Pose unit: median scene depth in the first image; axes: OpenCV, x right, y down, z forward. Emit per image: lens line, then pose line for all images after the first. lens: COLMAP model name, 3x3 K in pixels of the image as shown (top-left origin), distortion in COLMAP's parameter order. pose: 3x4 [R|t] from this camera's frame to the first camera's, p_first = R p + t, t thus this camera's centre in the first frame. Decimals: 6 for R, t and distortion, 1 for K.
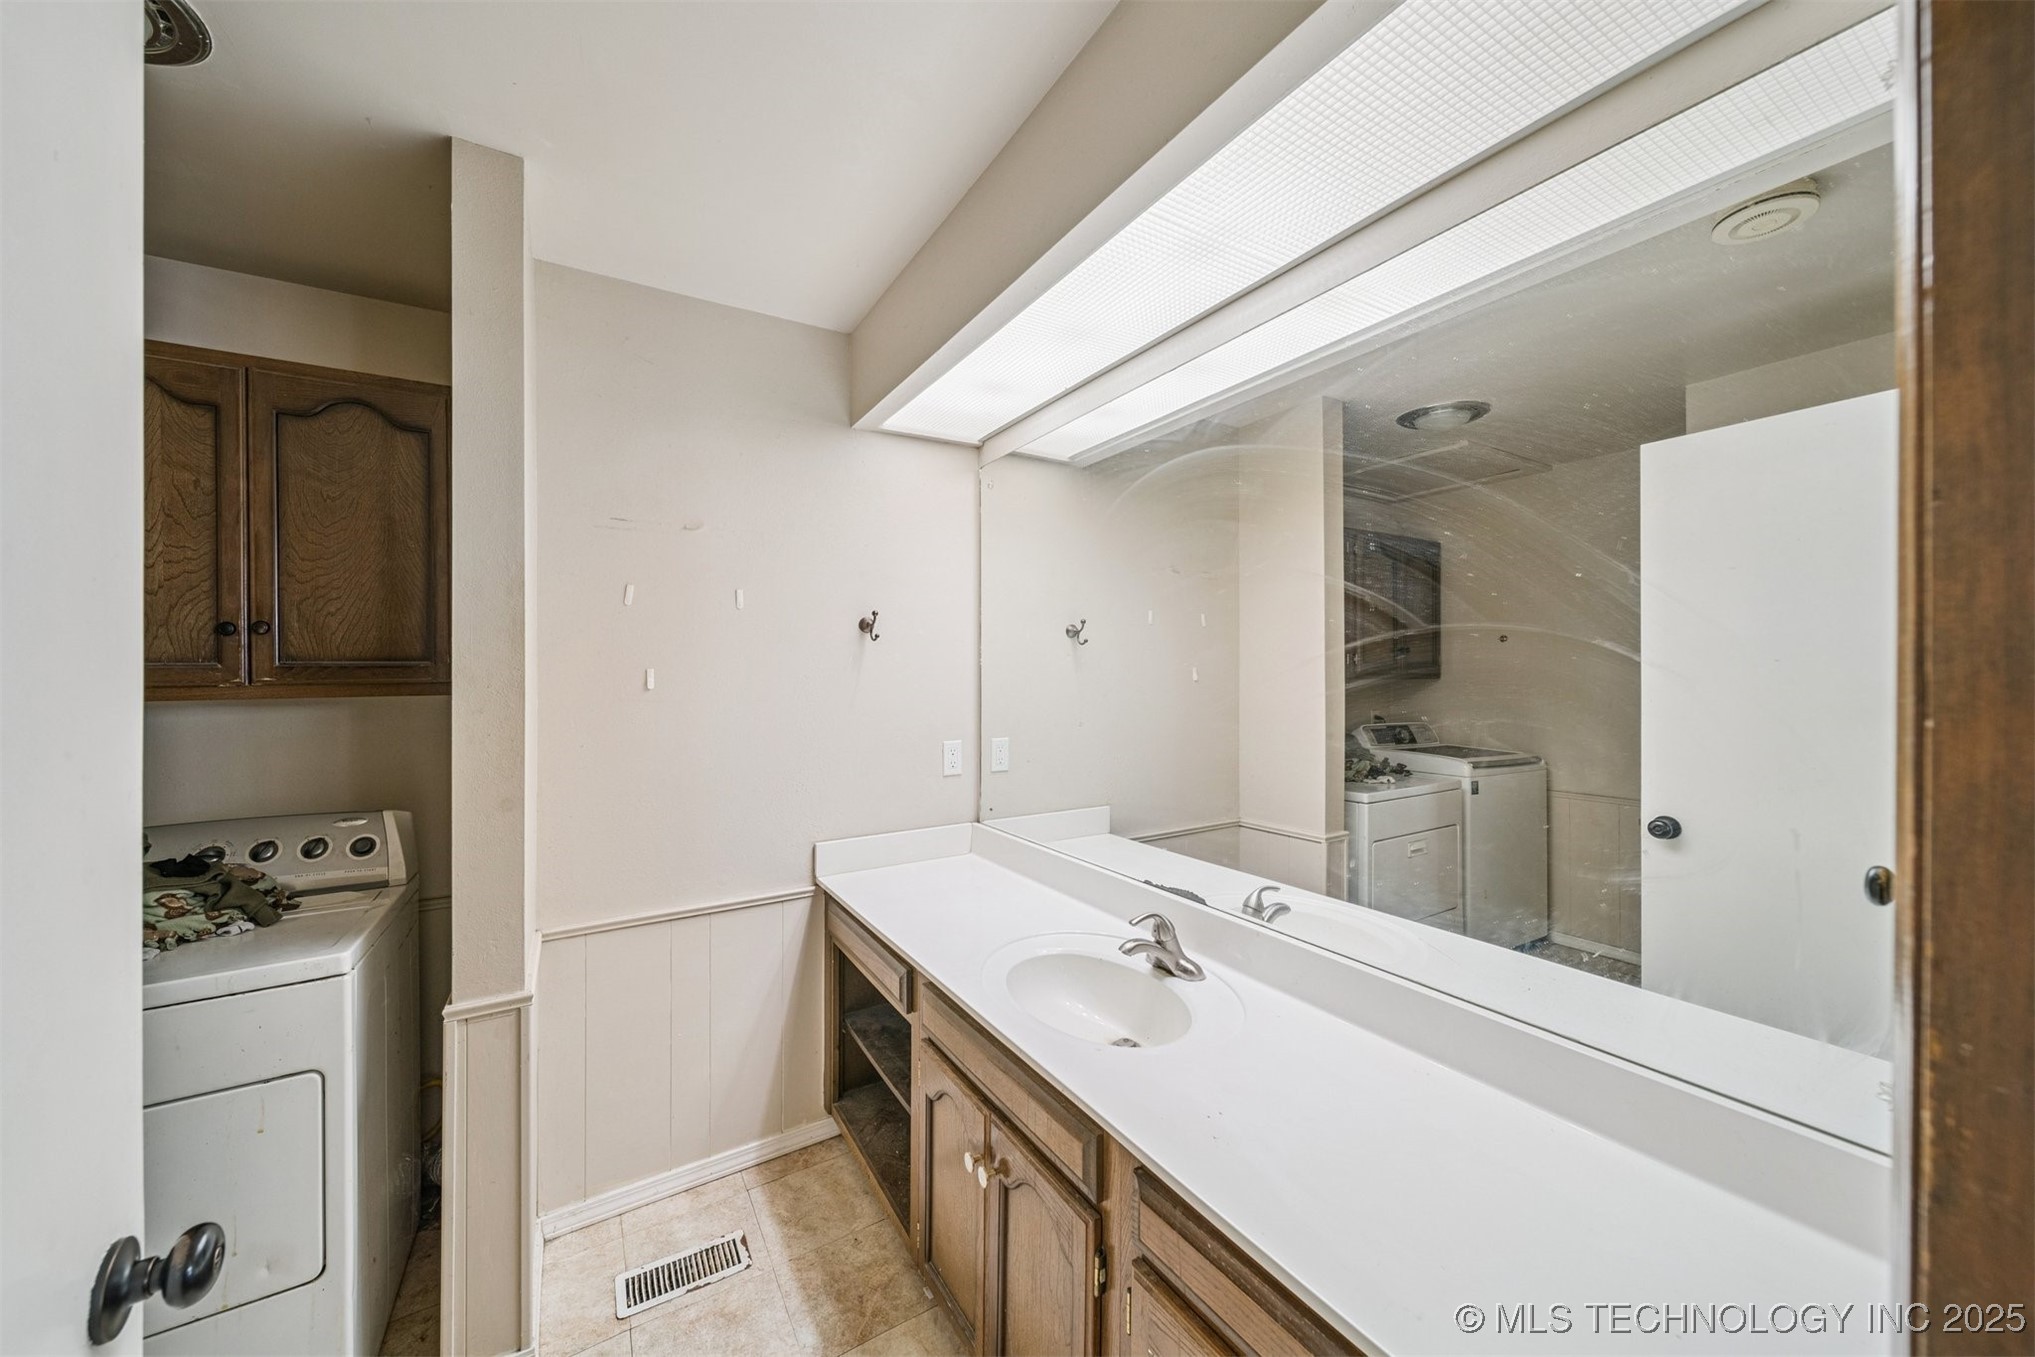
lens RADIAL K [[710.8, 0, 1004.3], [0, 710.8, 682.7], [0, 0, 1]] dist [-0.001352, -0.000145]
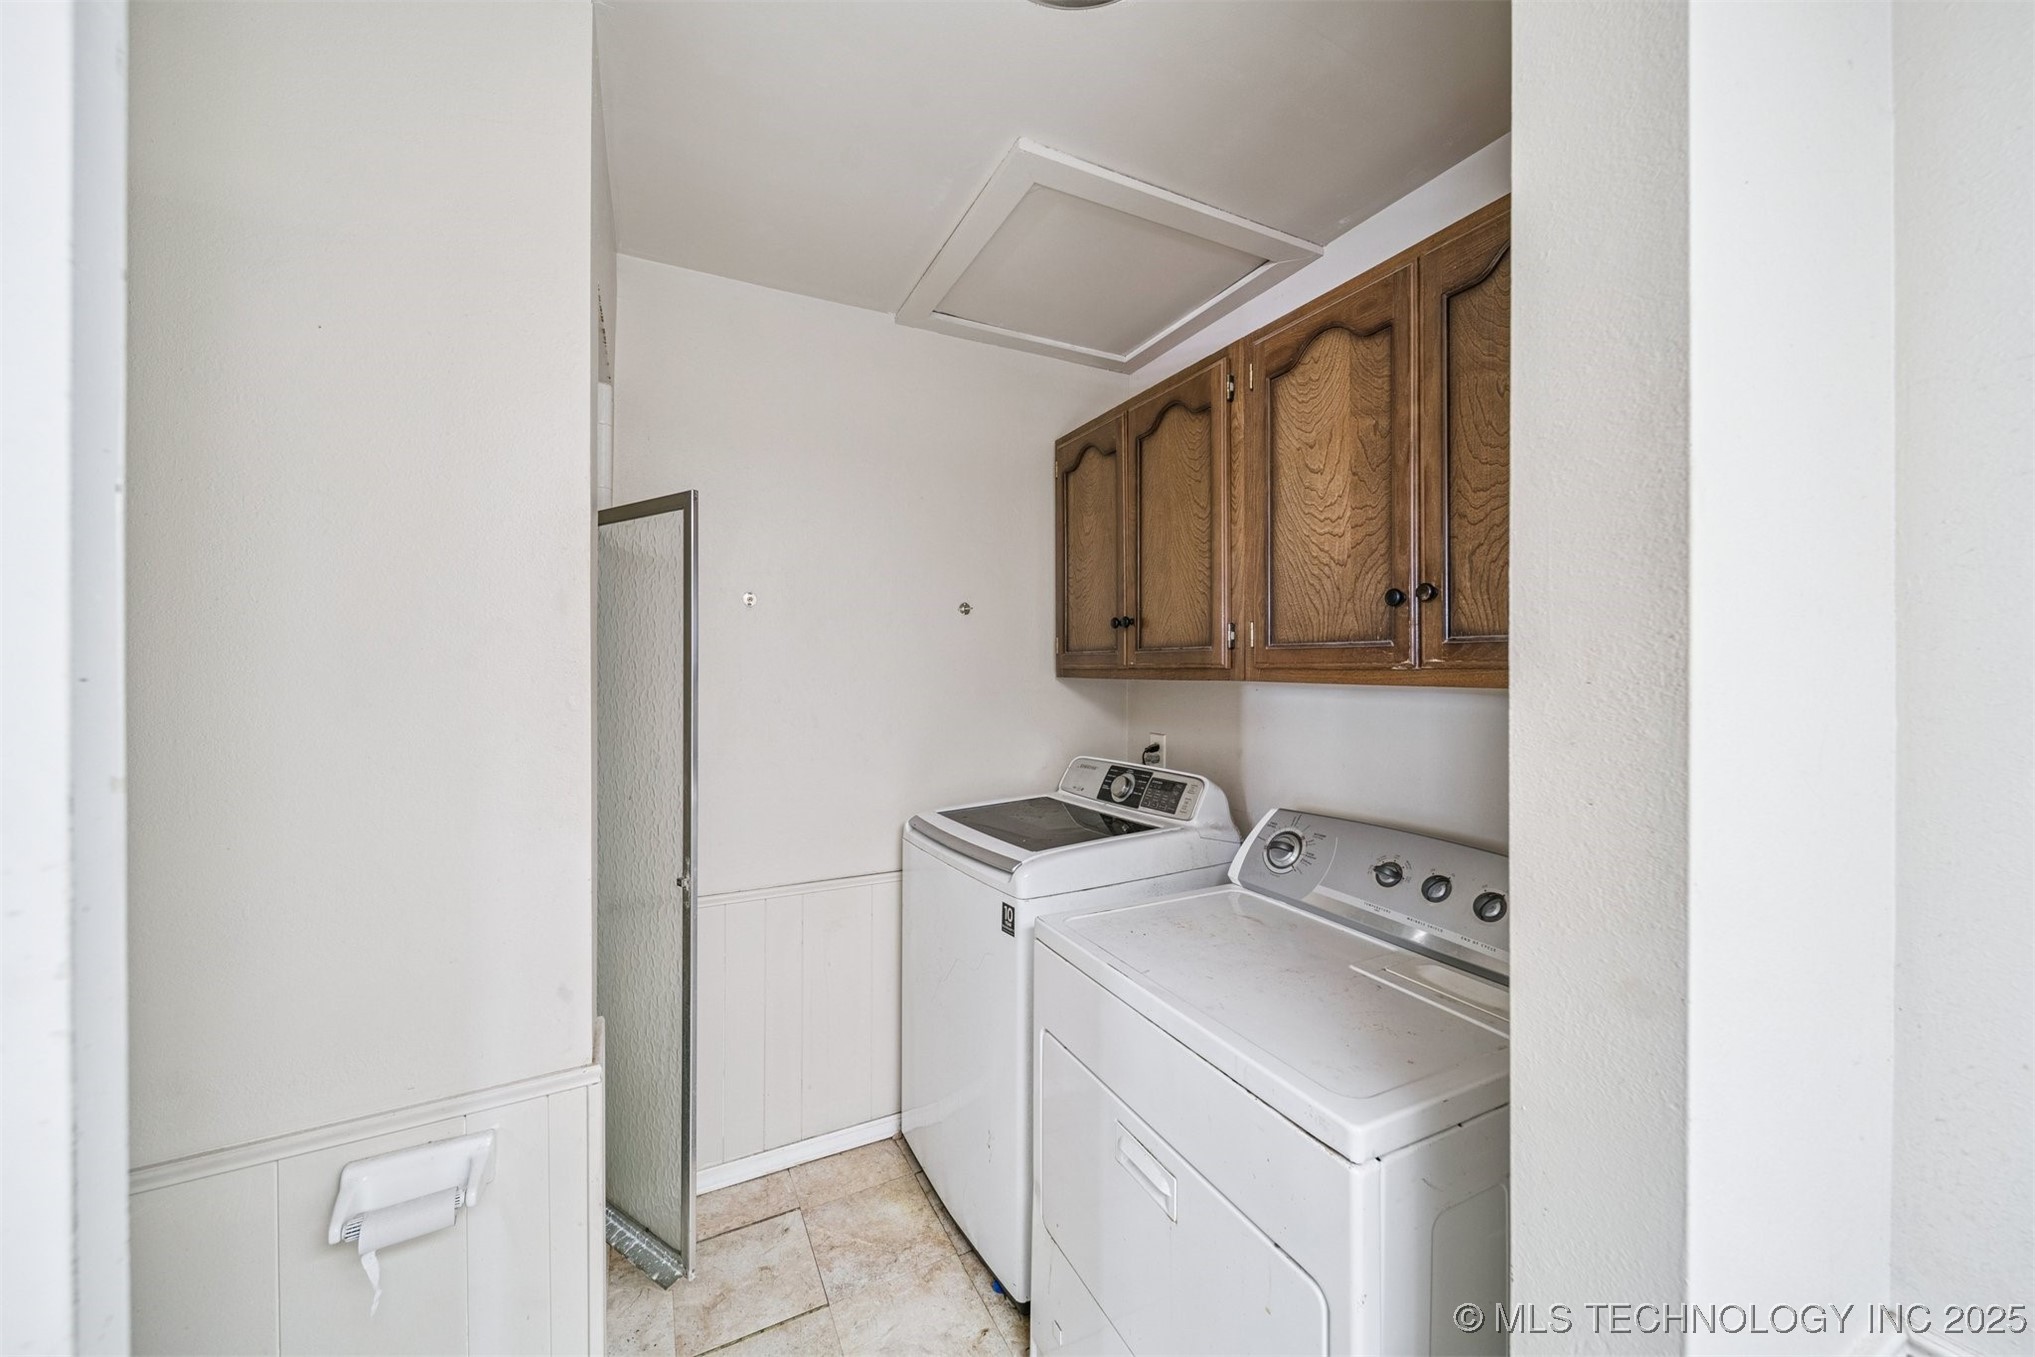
lens RADIAL K [[710.8, 0, 1005.5], [0, 710.8, 666.0], [0, 0, 1]] dist [-0.001352, -0.000145]
pose [[-0.076667, 0.011038, -0.996996, -0.260986], [0.002942, 0.999937, 0.010845, -0.009133], [0.997052, -0.002102, -0.076695, 0.616916]]
